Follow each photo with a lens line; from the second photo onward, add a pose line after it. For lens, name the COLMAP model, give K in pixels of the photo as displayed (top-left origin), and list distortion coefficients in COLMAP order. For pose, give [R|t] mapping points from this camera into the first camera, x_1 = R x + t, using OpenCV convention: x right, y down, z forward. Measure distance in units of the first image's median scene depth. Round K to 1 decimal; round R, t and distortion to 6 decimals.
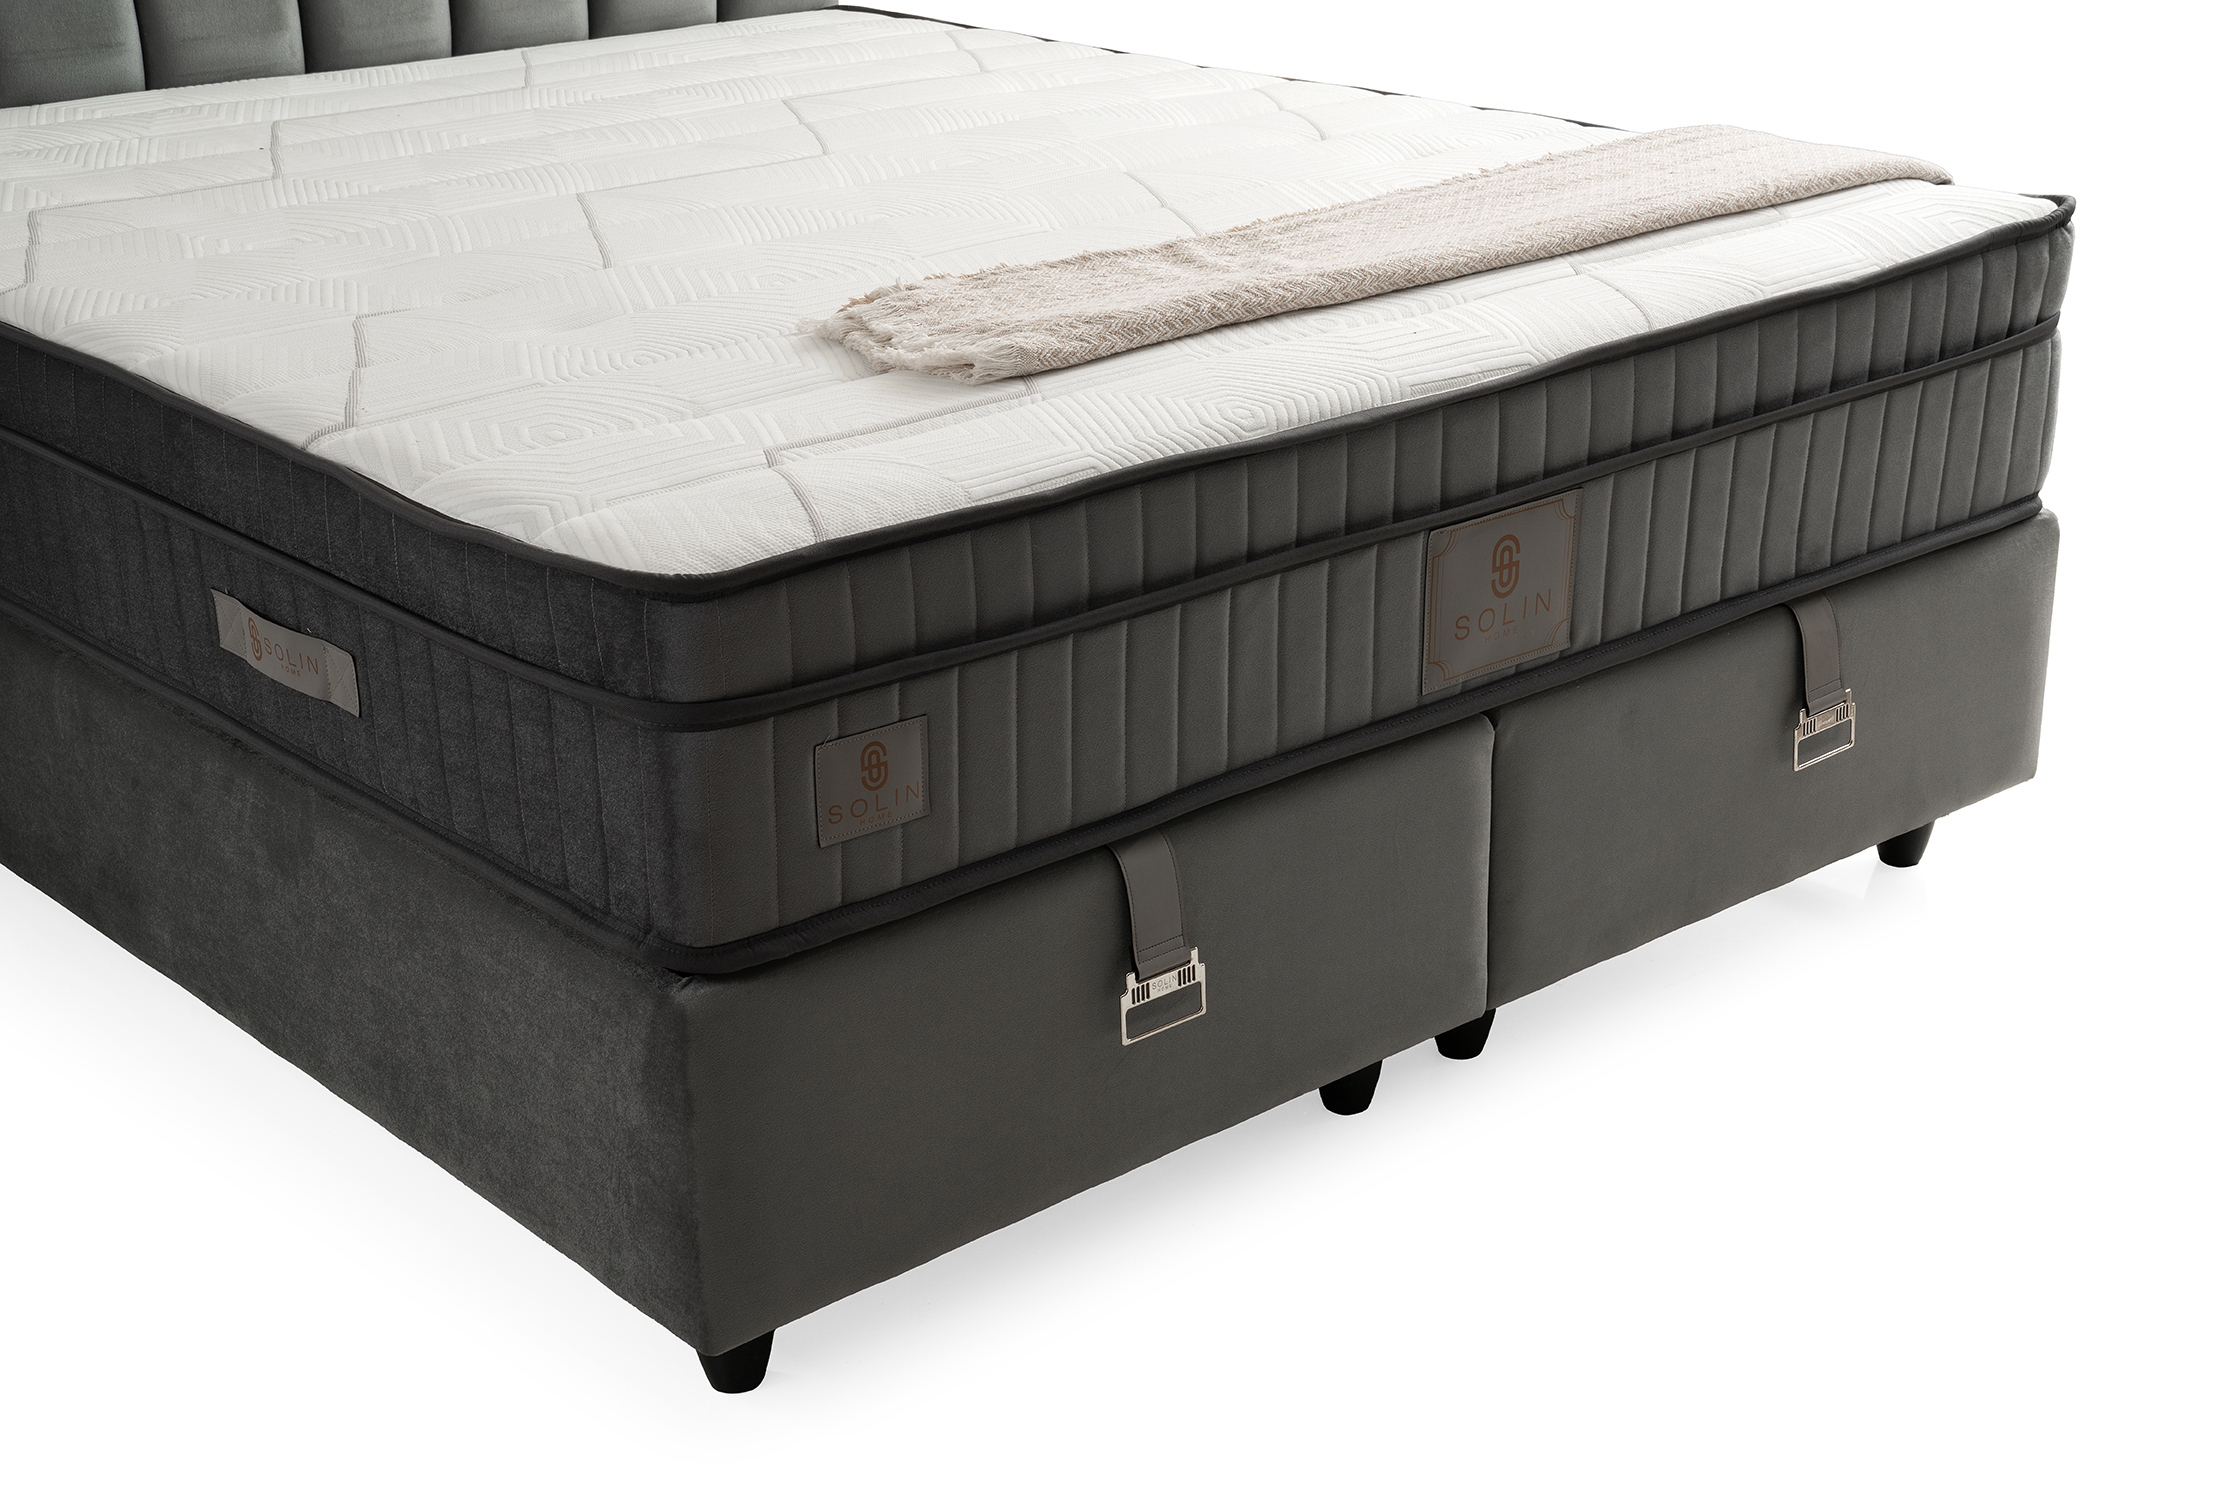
lens RADIAL K [[3215.7, 0, 1115.0], [0, 3215.7, 743.0], [0, 0, 1]] dist [0.148338, 0.033761]
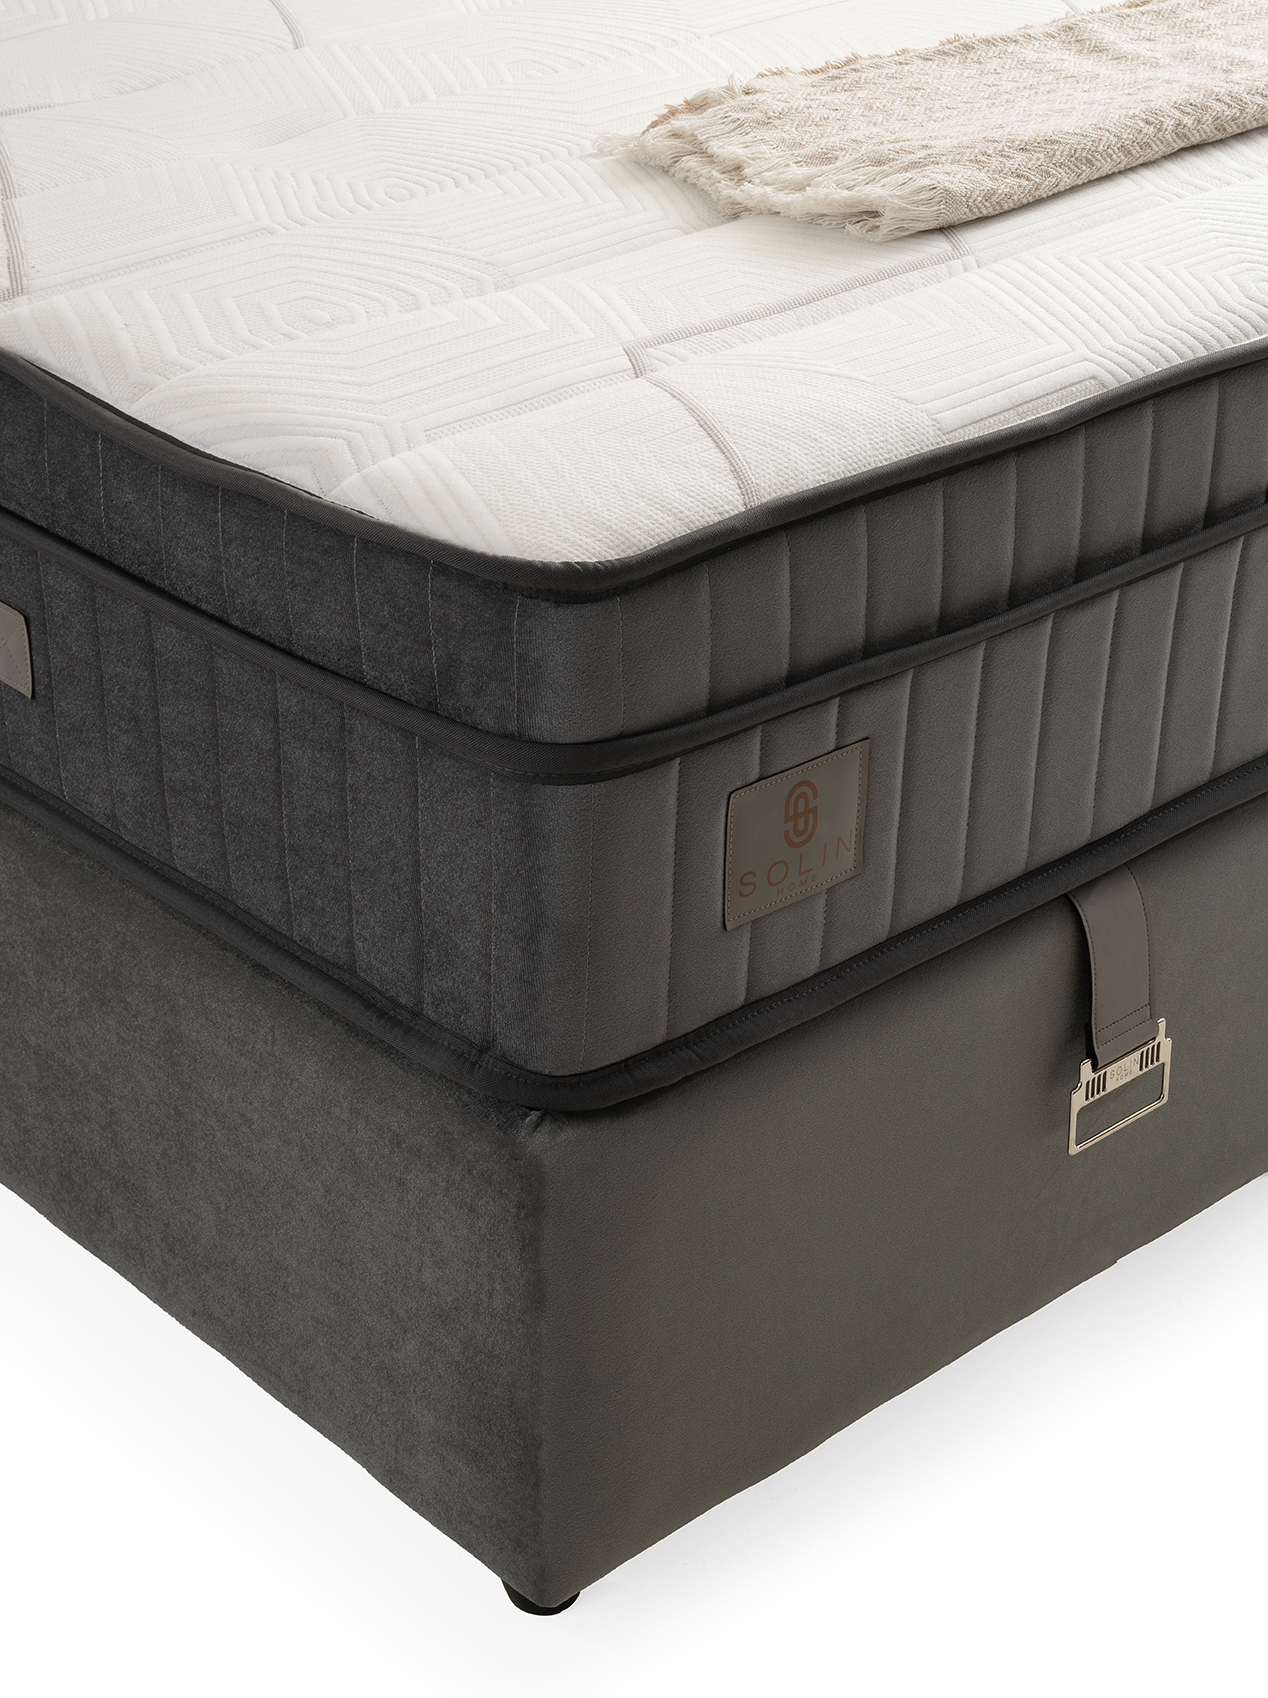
lens RADIAL K [[3343.9, 0, 635.7], [0, 3343.9, 818.6], [0, 0, 1]] dist [0.144134, 0.372745]
pose [[0.999740, 0.009991, 0.020517, -0.119787], [-0.011983, 0.994973, 0.099421, -0.061118], [-0.019421, -0.099641, 0.994834, 0.260455]]
